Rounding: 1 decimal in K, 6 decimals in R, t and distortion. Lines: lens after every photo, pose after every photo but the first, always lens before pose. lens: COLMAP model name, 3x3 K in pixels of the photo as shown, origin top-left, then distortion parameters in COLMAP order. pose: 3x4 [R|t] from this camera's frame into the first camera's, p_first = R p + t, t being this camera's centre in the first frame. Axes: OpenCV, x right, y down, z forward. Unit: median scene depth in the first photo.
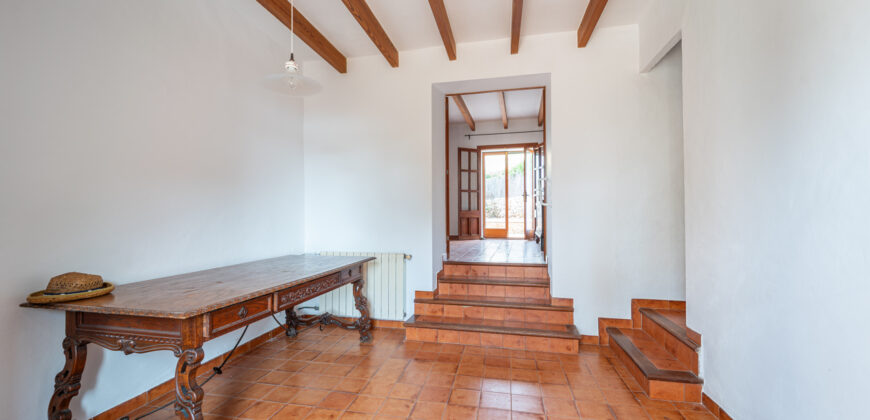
lens RADIAL K [[351.9, 0, 437.8], [0, 351.9, 212.0], [0, 0, 1]] dist [-0.001348, -0.000184]
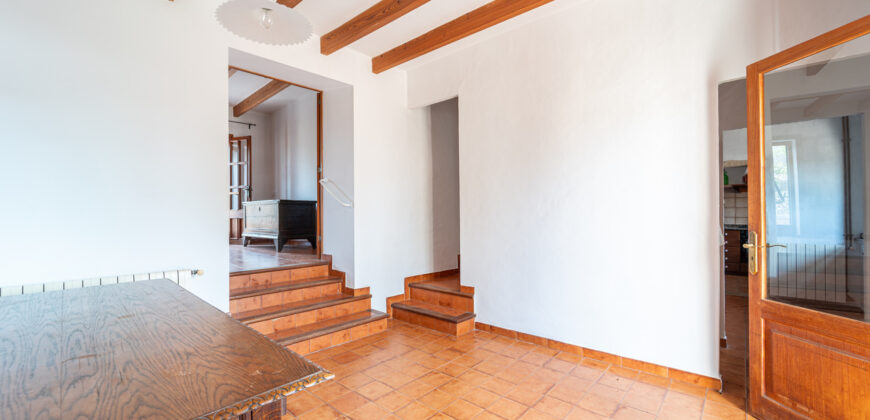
lens RADIAL K [[351.9, 0, 437.8], [0, 351.9, 212.0], [0, 0, 1]] dist [-0.001348, -0.000184]
pose [[0.484937, 0.006888, 0.874522, -0.547855], [-0.004853, 0.999975, -0.005185, 0.005070], [-0.874536, -0.001730, 0.484958, 0.248623]]
